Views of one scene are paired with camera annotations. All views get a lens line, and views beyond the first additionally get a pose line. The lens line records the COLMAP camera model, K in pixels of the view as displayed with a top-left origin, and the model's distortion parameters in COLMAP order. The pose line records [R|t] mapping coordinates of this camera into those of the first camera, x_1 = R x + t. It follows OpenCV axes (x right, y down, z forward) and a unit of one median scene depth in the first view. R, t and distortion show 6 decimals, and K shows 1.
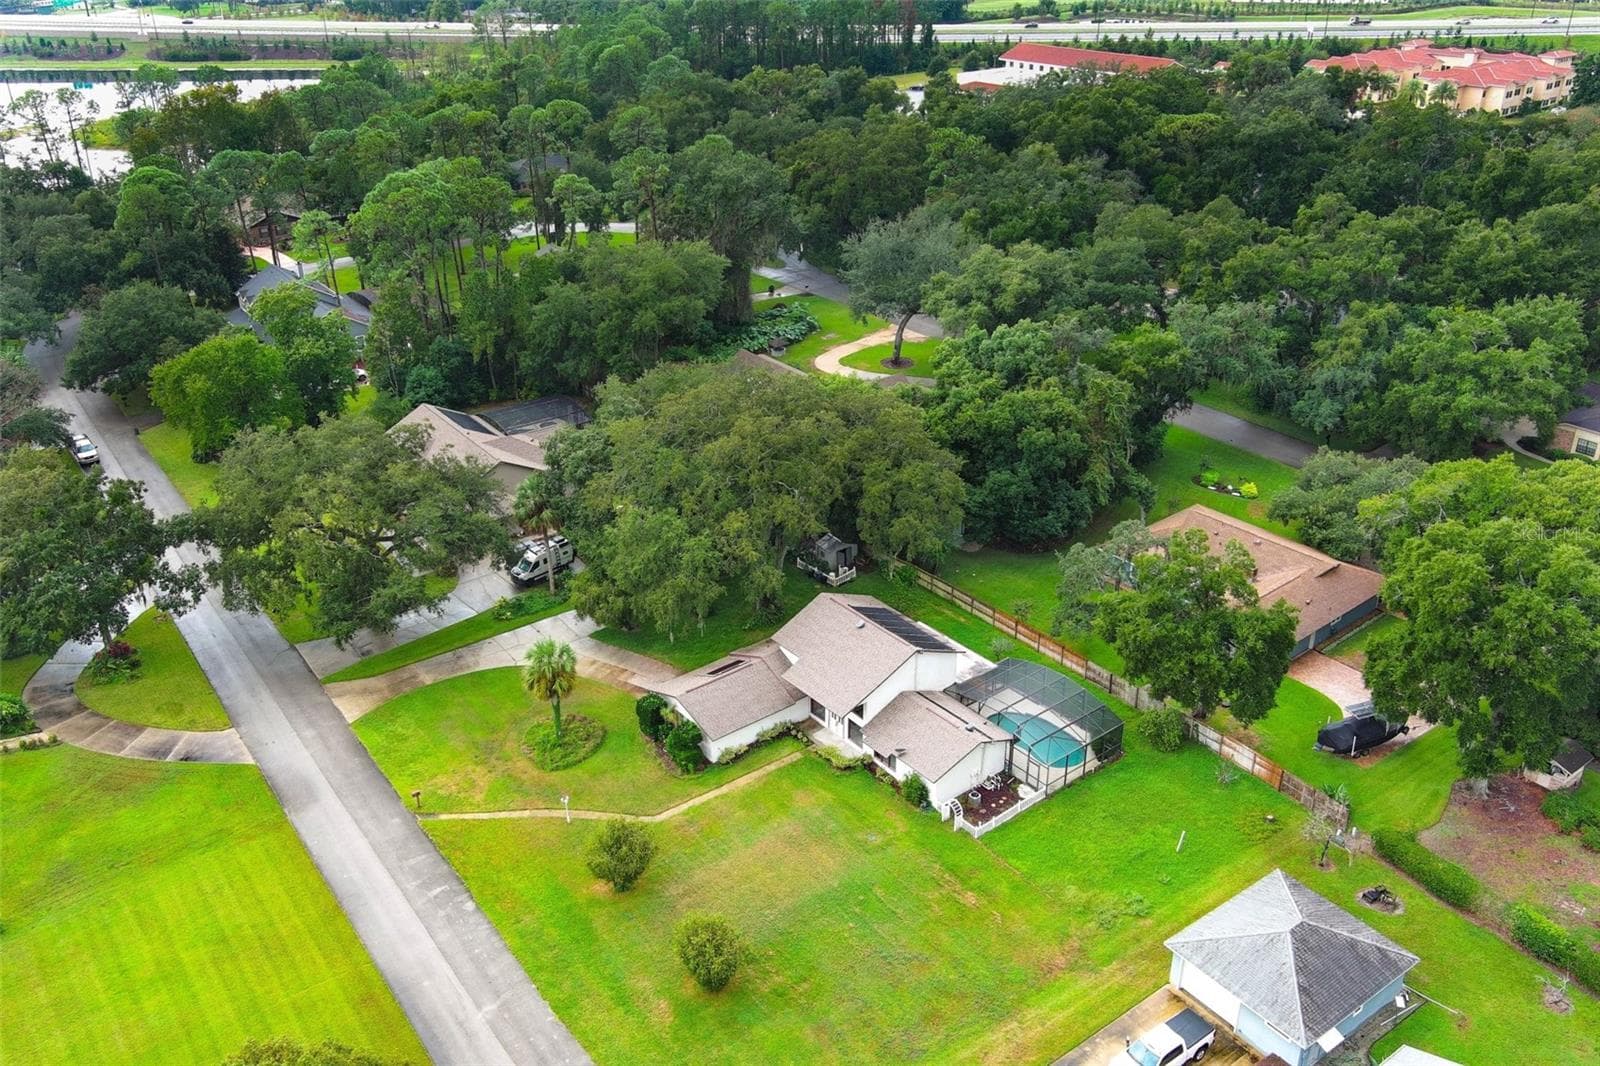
lens RADIAL K [[1321.3, 0, 746.4], [0, 1321.3, 509.6], [0, 0, 1]] dist [0.050462, -0.071937]
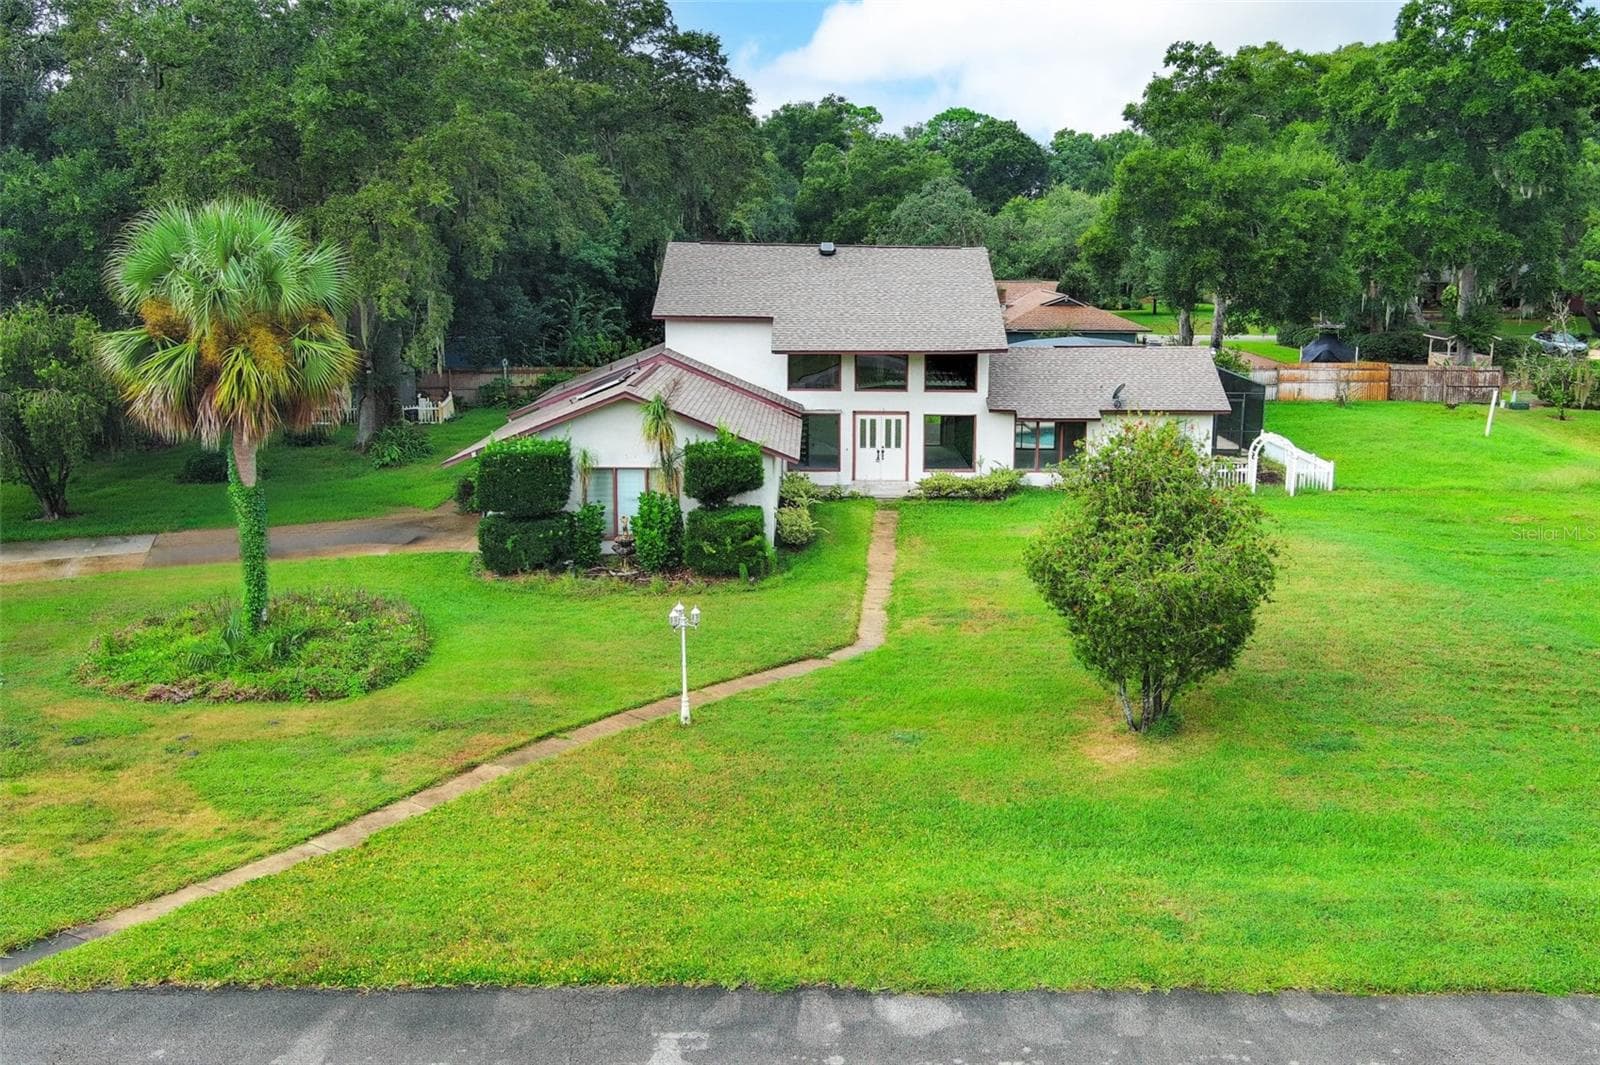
lens RADIAL K [[1371.1, 0, 872.1], [0, 1371.1, 489.3], [0, 0, 1]] dist [0.045415, -0.065584]
pose [[0.560870, -0.115389, 0.819823, -0.312673], [0.337136, 0.936250, -0.098872, 0.226646], [-0.756150, 0.331846, 0.564017, 0.796071]]
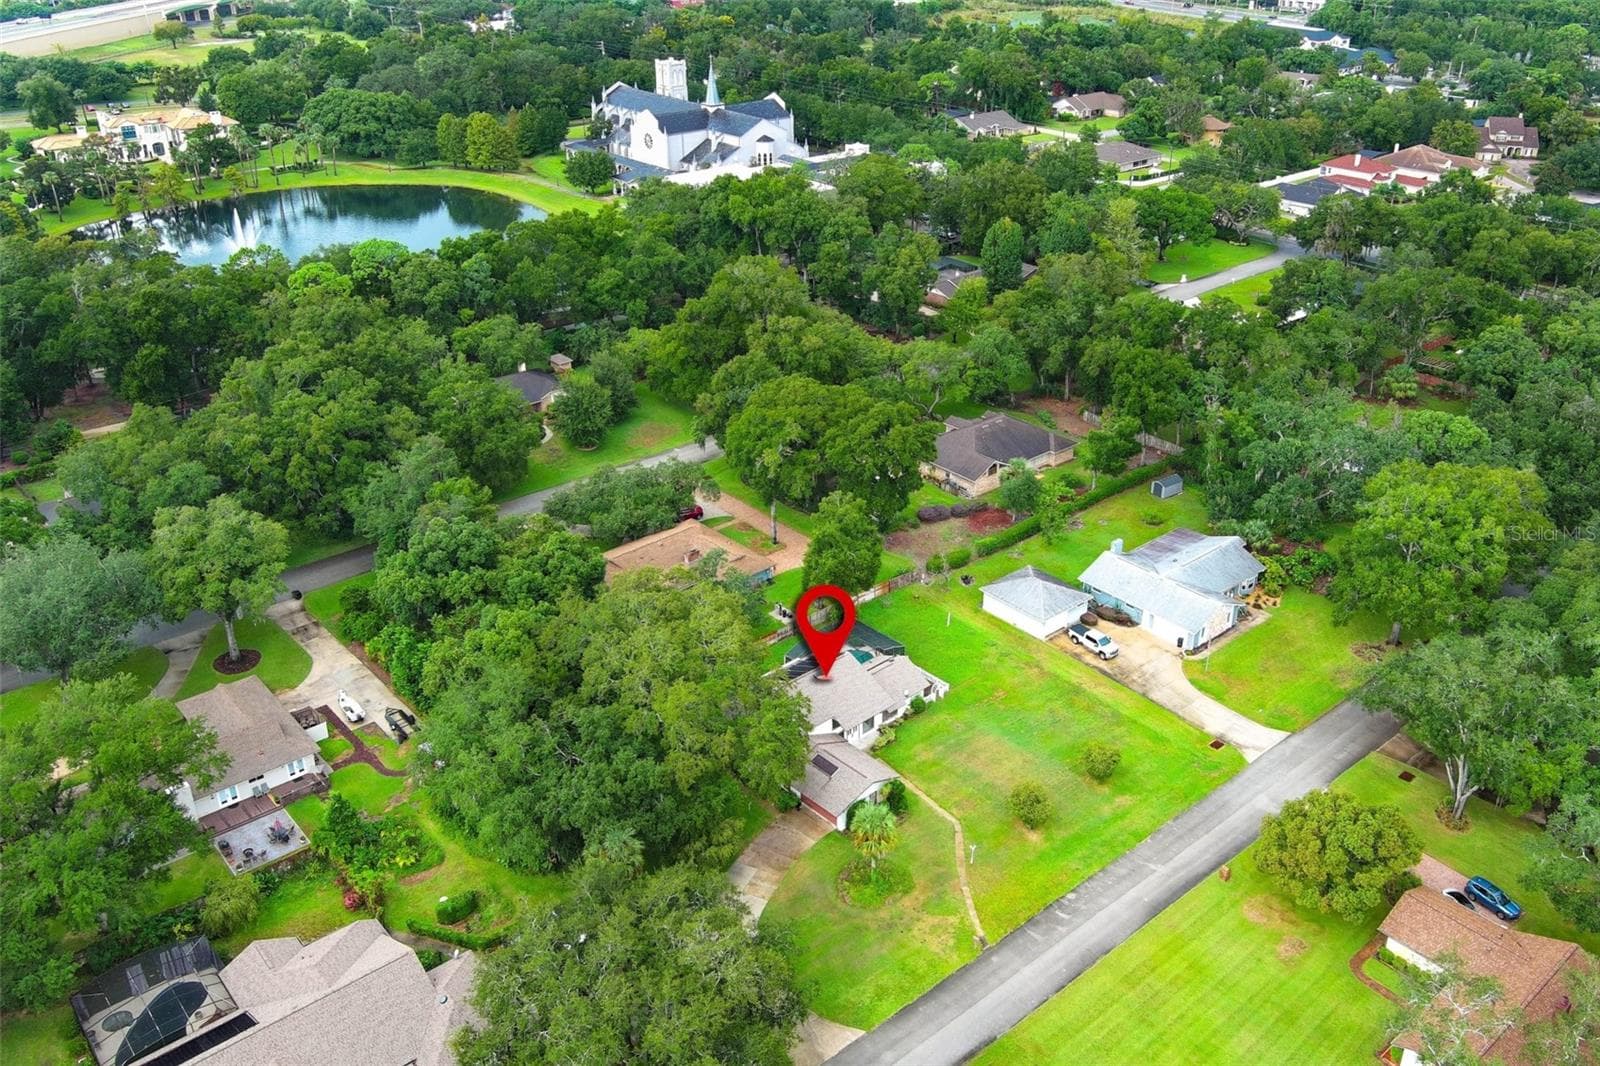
lens RADIAL K [[1371.1, 0, 872.1], [0, 1371.1, 489.8], [0, 0, 1]] dist [0.045415, -0.065584]
pose [[-0.135831, -0.405473, 0.903959, -1.199350], [0.421837, 0.801906, 0.423084, -0.684487], [-0.896439, 0.438791, 0.062120, 0.818769]]
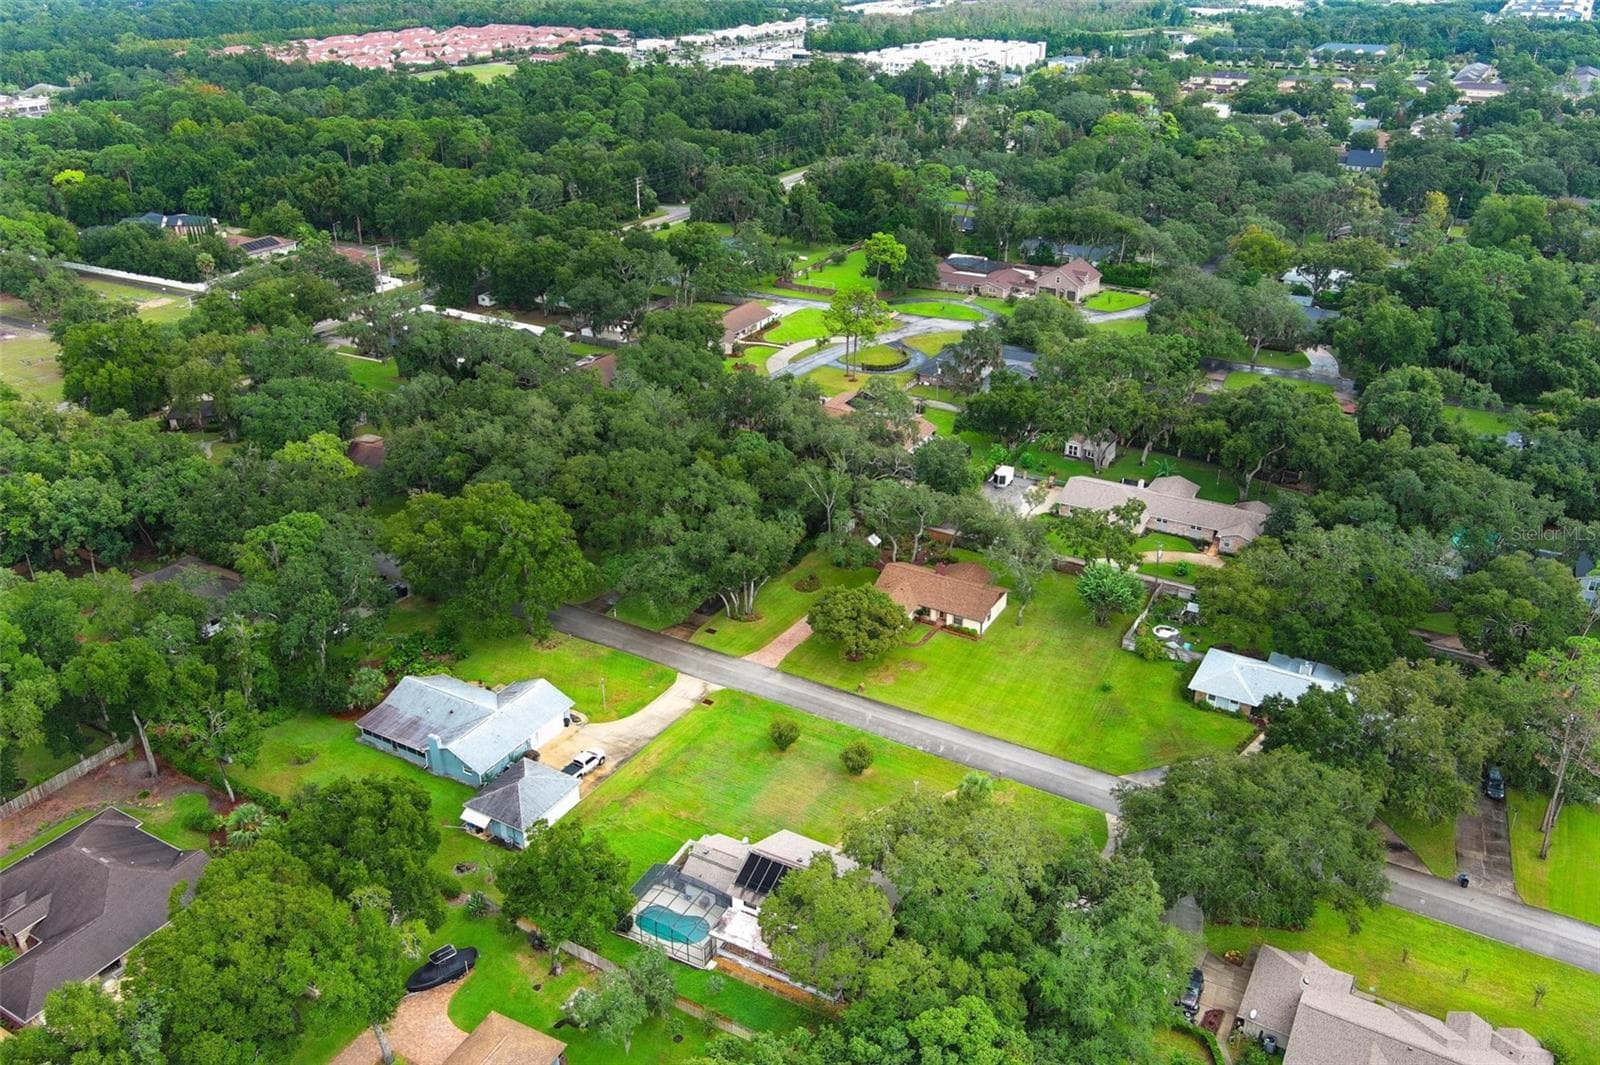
lens RADIAL K [[1227.4, 0, 800.0], [0, 1227.4, 532.5], [0, 0, 1]] dist [0.038068, -0.053716]
pose [[-0.903356, 0.216627, -0.370164, 0.510192], [-0.158794, 0.632804, 0.757855, -1.149777], [0.398413, 0.743392, -0.537248, 1.512987]]
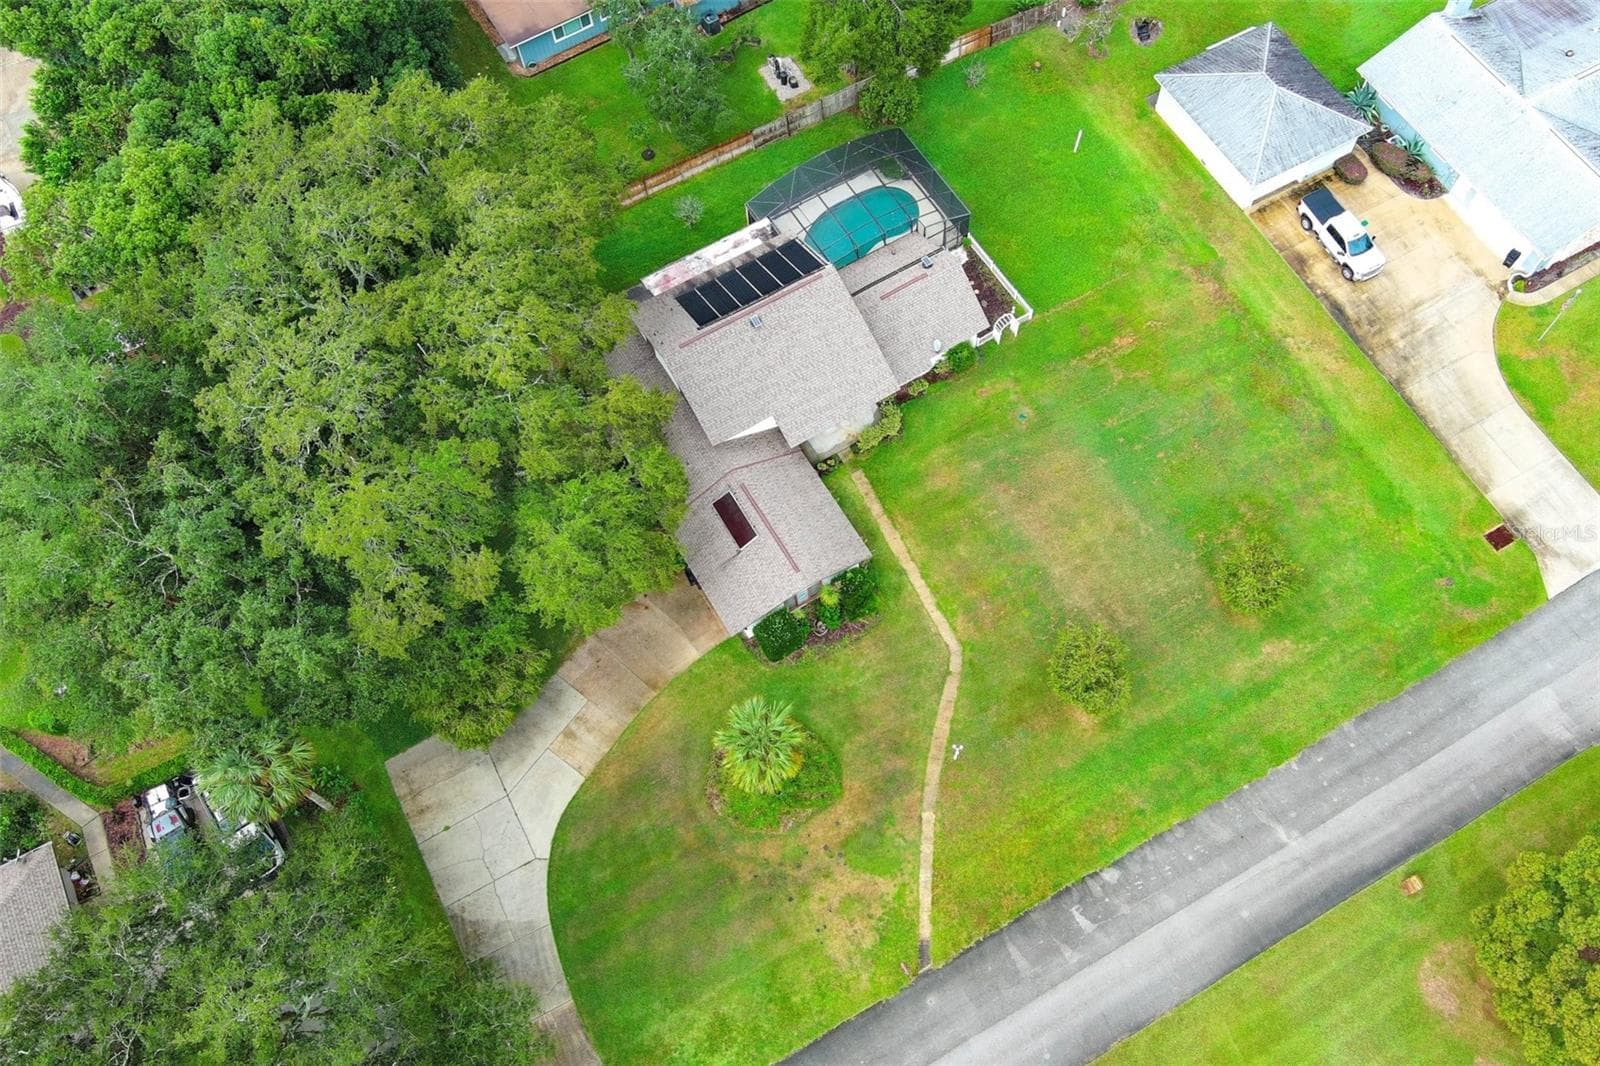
lens RADIAL K [[1325.7, 0, 856.0], [0, 1325.7, 534.6], [0, 0, 1]] dist [0.040237, -0.059464]
pose [[0.089243, -0.887475, 0.452132, -0.359363], [0.446895, 0.441363, 0.778128, -0.423738], [-0.890124, 0.132613, 0.435997, 0.688413]]
